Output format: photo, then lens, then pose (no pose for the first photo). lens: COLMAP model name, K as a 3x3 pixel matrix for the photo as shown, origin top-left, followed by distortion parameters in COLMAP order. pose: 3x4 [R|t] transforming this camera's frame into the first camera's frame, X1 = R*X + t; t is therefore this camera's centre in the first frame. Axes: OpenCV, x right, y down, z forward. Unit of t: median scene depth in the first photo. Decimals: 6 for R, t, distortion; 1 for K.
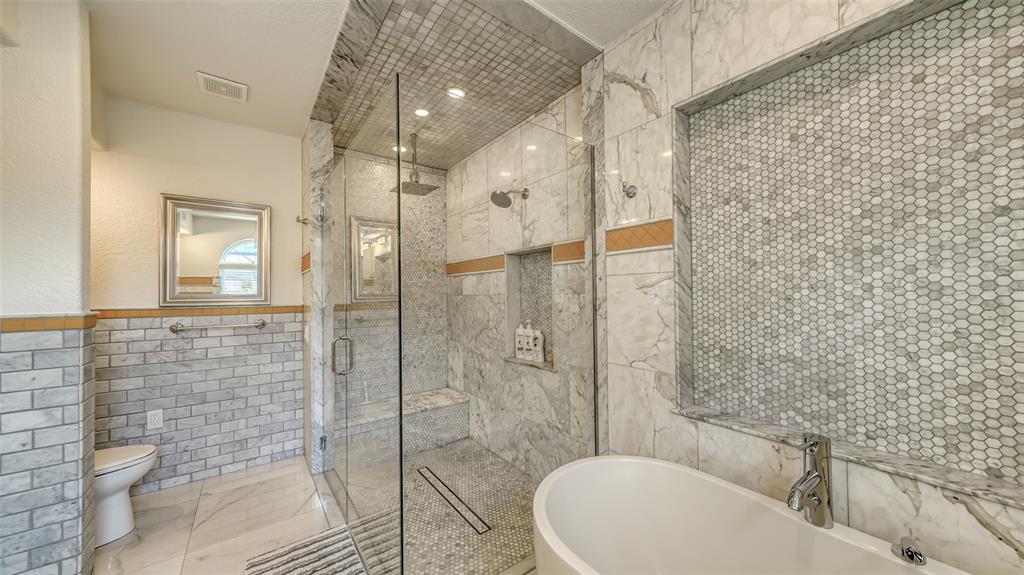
lens RADIAL K [[347.5, 0, 513.6], [0, 347.5, 290.9], [0, 0, 1]] dist [-0.000404, -0.000025]
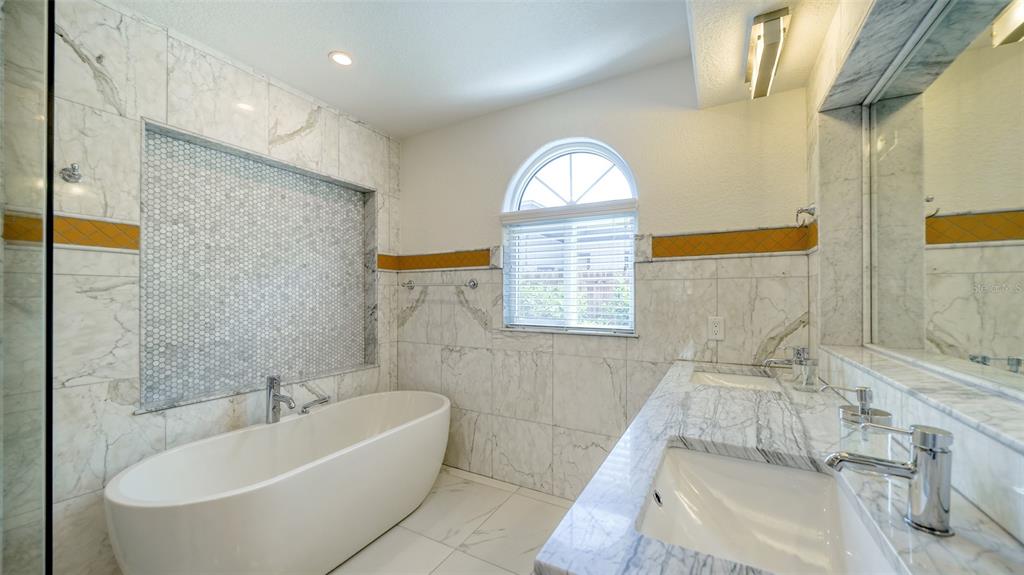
lens RADIAL K [[376.1, 0, 511.4], [0, 376.1, 294.4], [0, 0, 1]] dist [-0.000344, 0.000010]
pose [[-0.398690, 0.018471, 0.916900, -1.127282], [-0.003336, 0.999761, -0.021591, 0.018825], [-0.917080, -0.011667, -0.398533, 0.487029]]
